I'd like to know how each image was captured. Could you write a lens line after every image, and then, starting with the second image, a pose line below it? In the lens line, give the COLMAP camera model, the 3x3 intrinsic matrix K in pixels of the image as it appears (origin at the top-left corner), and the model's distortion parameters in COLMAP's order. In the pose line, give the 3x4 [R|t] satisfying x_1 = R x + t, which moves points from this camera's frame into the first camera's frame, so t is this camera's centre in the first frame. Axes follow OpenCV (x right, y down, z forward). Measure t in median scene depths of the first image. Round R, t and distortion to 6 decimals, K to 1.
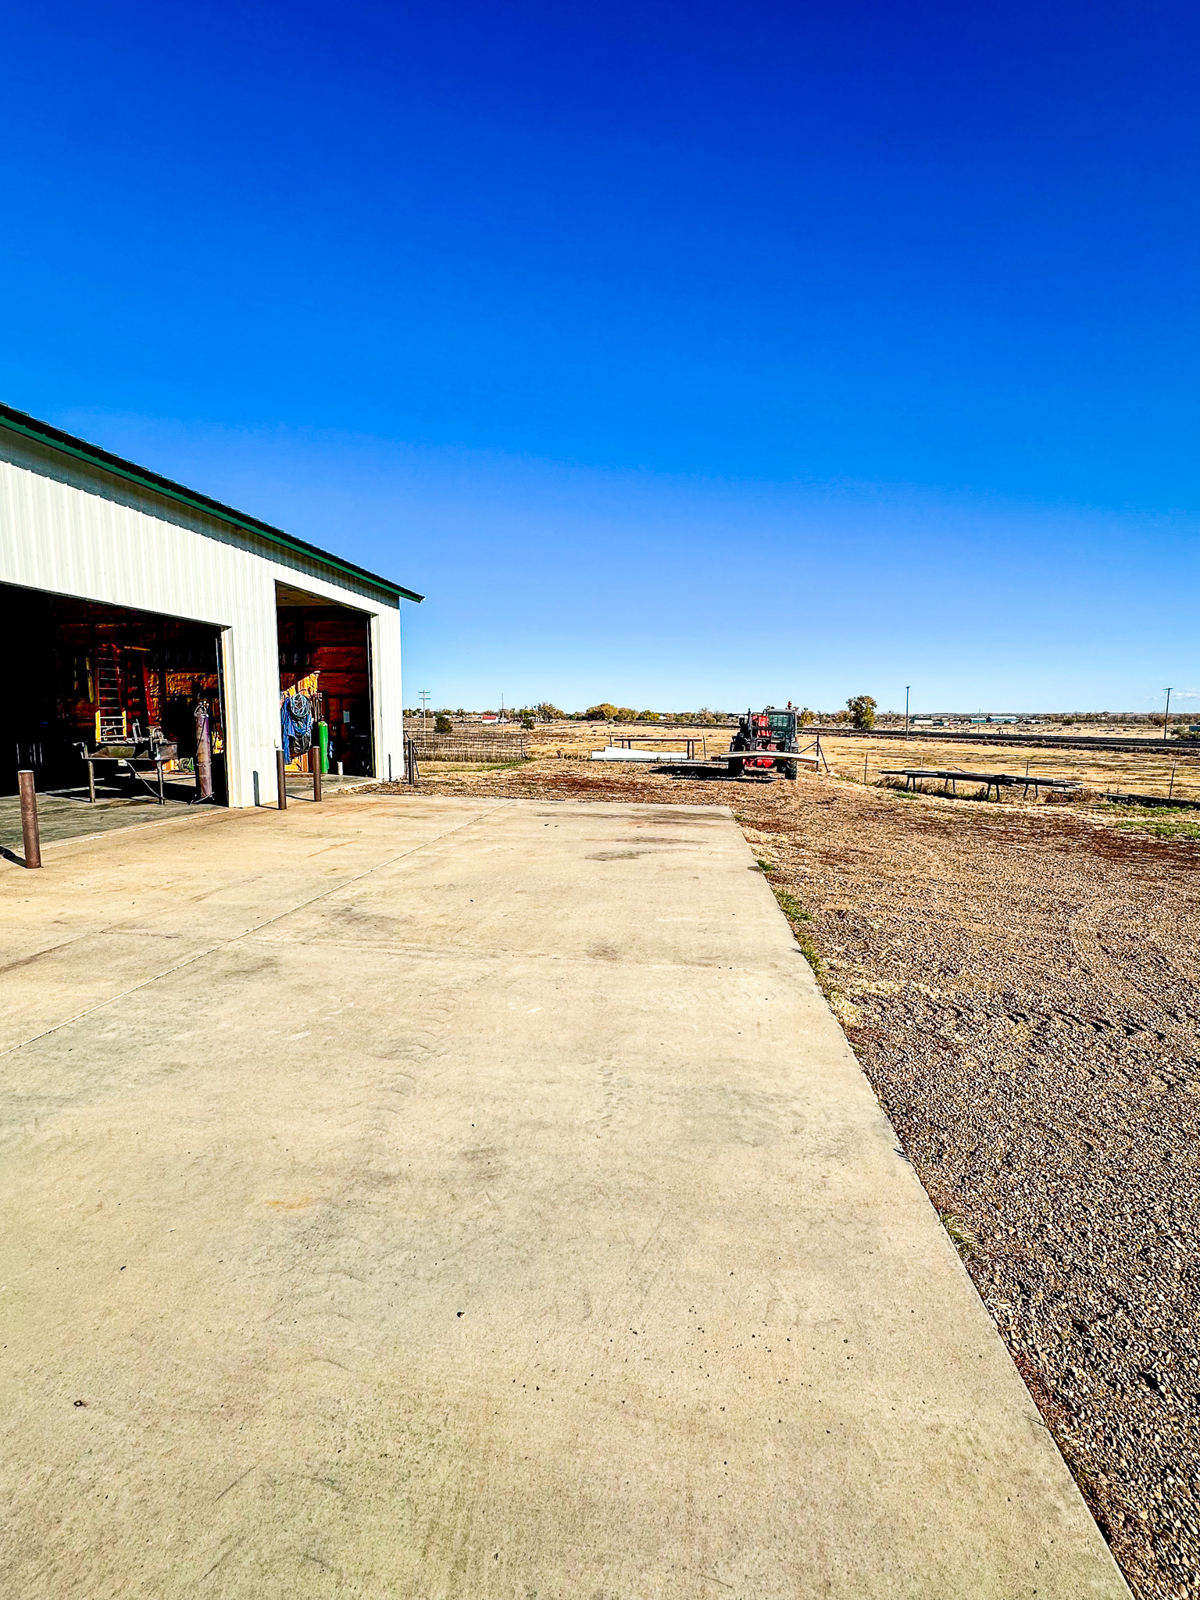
lens RADIAL K [[740.0, 0, 596.8], [0, 740.0, 800.5], [0, 0, 1]] dist [-0.002397, 0.000065]
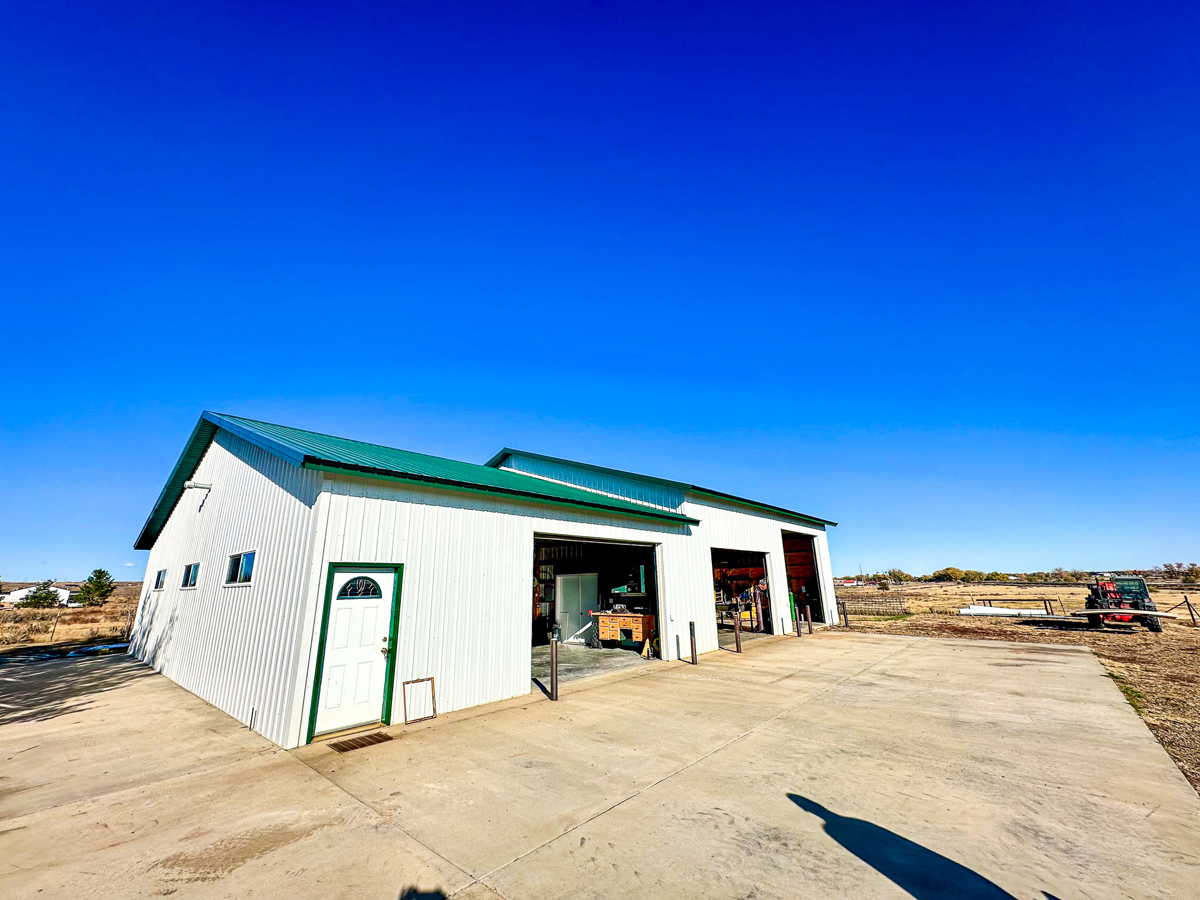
lens RADIAL K [[481.7, 0, 602.3], [0, 481.7, 451.1], [0, 0, 1]] dist [0.000213, 0.000178]
pose [[0.824449, -0.172289, -0.539073, -0.033398], [-0.040093, 0.932359, -0.359303, 0.021704], [0.564514, 0.317840, 0.761775, -0.346140]]
